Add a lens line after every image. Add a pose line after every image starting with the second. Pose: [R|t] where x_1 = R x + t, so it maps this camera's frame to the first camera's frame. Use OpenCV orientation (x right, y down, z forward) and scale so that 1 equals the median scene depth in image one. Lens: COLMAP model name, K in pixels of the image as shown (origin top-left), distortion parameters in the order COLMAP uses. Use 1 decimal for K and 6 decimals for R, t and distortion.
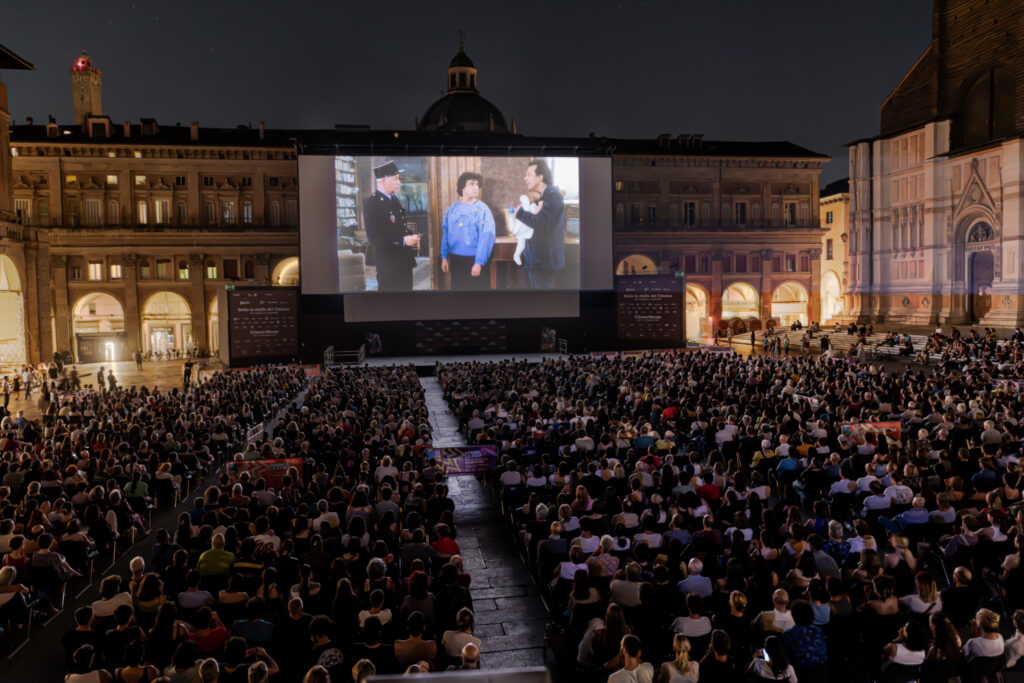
lens RADIAL K [[796.2, 0, 507.6], [0, 796.2, 340.6], [0, 0, 1]] dist [0.004521, -0.003629]
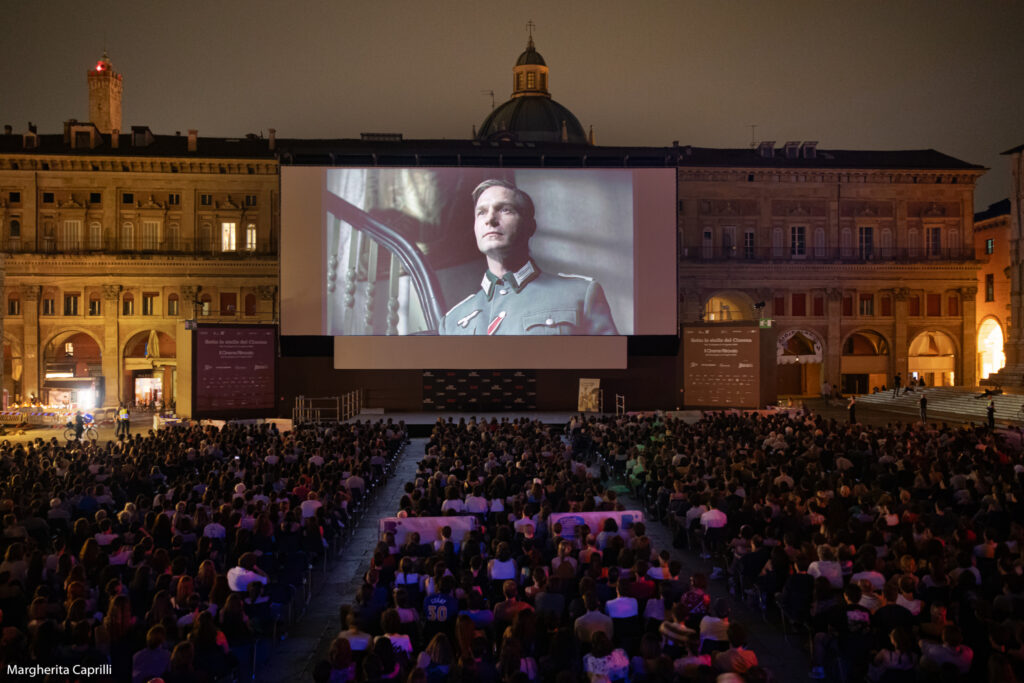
lens RADIAL K [[976.6, 0, 503.4], [0, 976.6, 342.5], [0, 0, 1]] dist [0.035358, 0.000000]
pose [[0.994522, 0.014995, -0.103445, 0.045566], [-0.020932, 0.998180, -0.056551, 0.001975], [0.102409, 0.058406, 0.993026, 0.014715]]
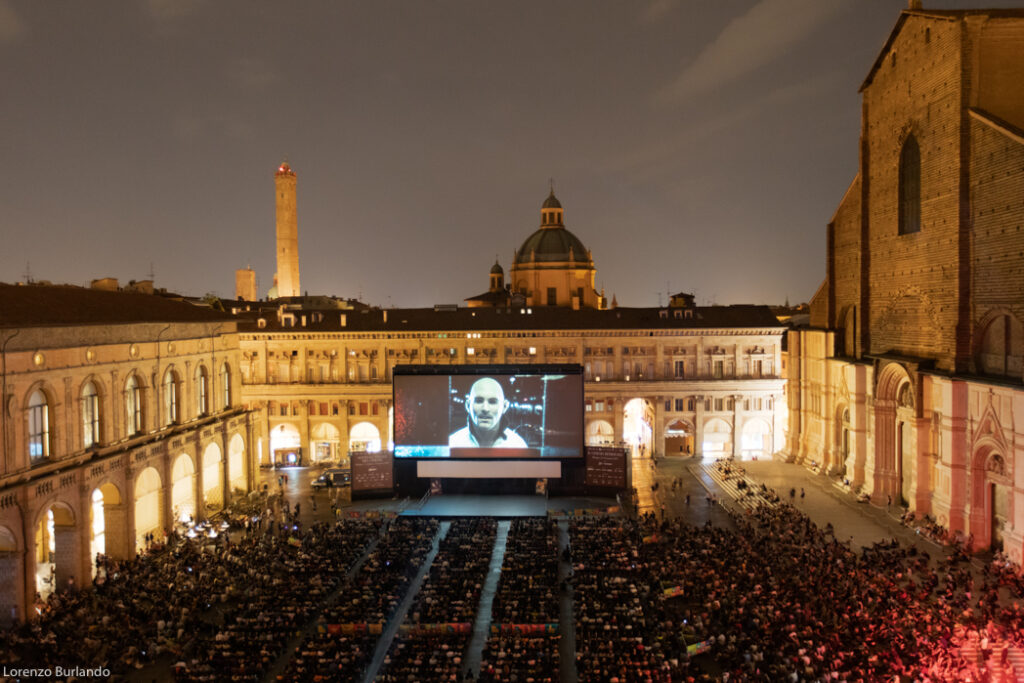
lens RADIAL K [[754.1, 0, 506.5], [0, 754.1, 336.9], [0, 0, 1]] dist [-0.050016, 0.035982]
pose [[0.980533, 0.012274, -0.195970, 0.214252], [-0.015715, 0.999748, -0.016013, -0.213925], [0.195724, 0.018781, 0.980479, -0.392953]]
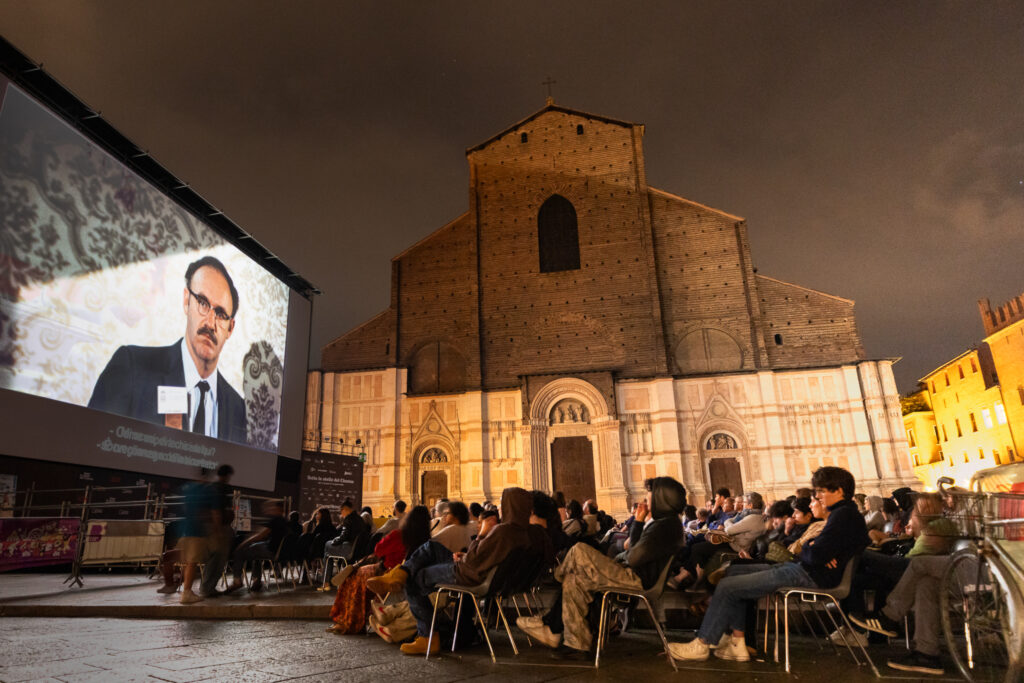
lens RADIAL K [[593.4, 0, 486.8], [0, 593.4, 359.0], [0, 0, 1]] dist [0.013375, -0.000547]
pose [[0.345897, 0.268700, 0.898975, -0.259487], [0.061987, 0.949479, -0.307647, 0.016647], [-0.936223, 0.162139, 0.311766, 0.506094]]
